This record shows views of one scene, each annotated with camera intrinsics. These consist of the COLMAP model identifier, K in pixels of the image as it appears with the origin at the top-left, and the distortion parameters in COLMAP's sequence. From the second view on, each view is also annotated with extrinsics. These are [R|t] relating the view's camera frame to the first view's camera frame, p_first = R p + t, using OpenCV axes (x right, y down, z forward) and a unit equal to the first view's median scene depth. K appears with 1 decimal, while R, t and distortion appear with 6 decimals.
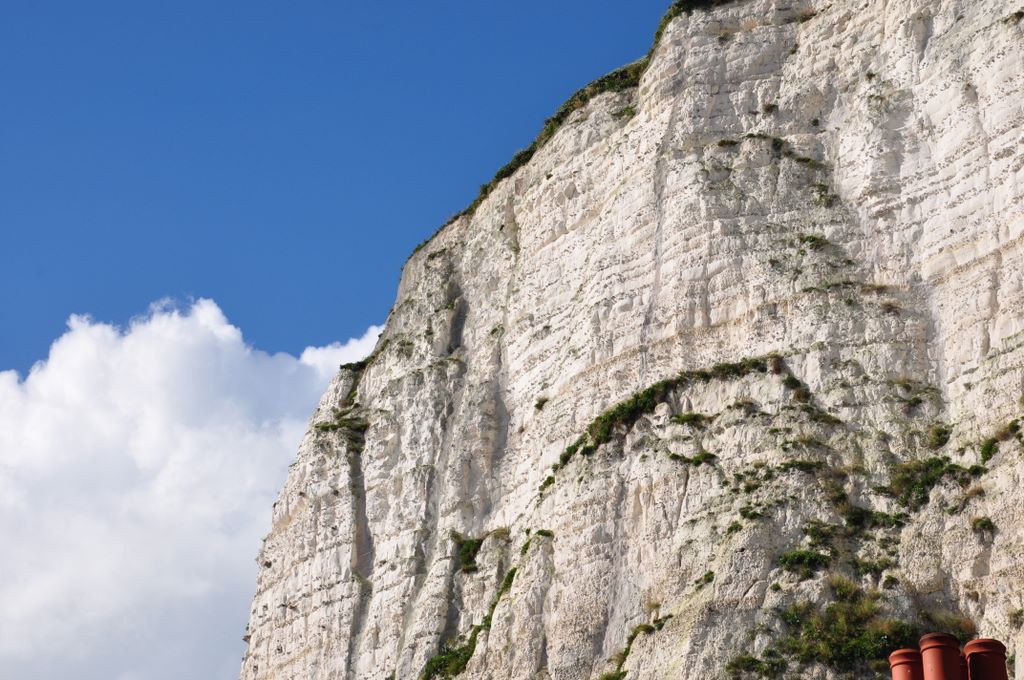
lens RADIAL K [[2760.4, 0, 512.0], [0, 2760.4, 340.3], [0, 0, 1]] dist [0.159179, 0.000000]
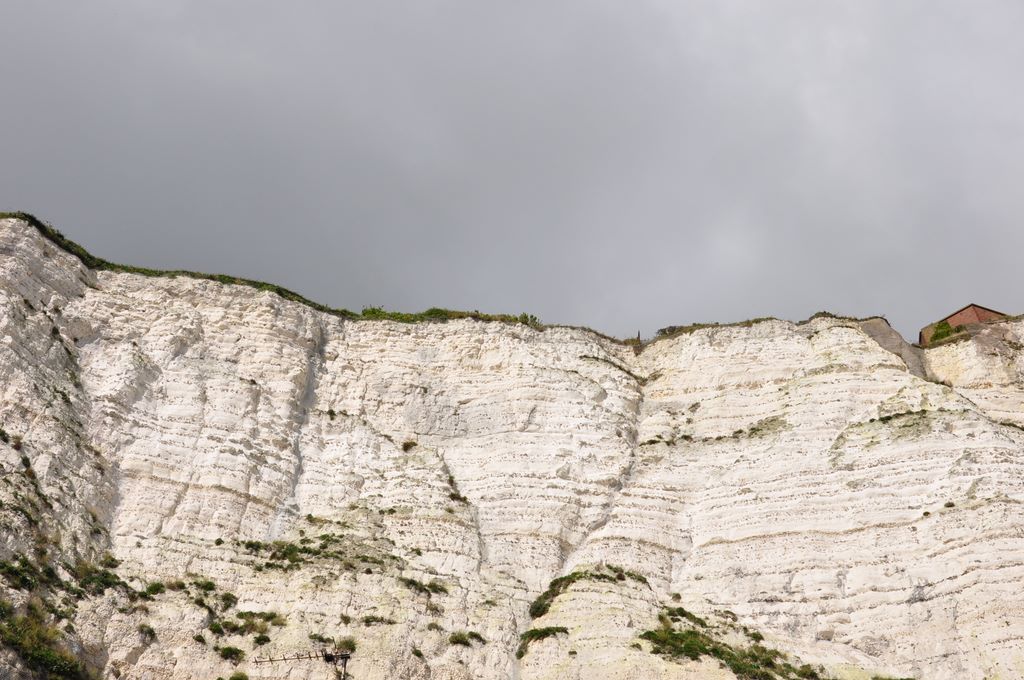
lens RADIAL K [[1204.4, 0, 511.9], [0, 1204.4, 338.7], [0, 0, 1]] dist [-0.011833, 0.000000]
pose [[0.274010, 0.727297, 0.629252, -0.235750], [-0.291607, 0.686323, -0.666278, 0.287978], [-0.916452, -0.000927, 0.400145, 0.572013]]
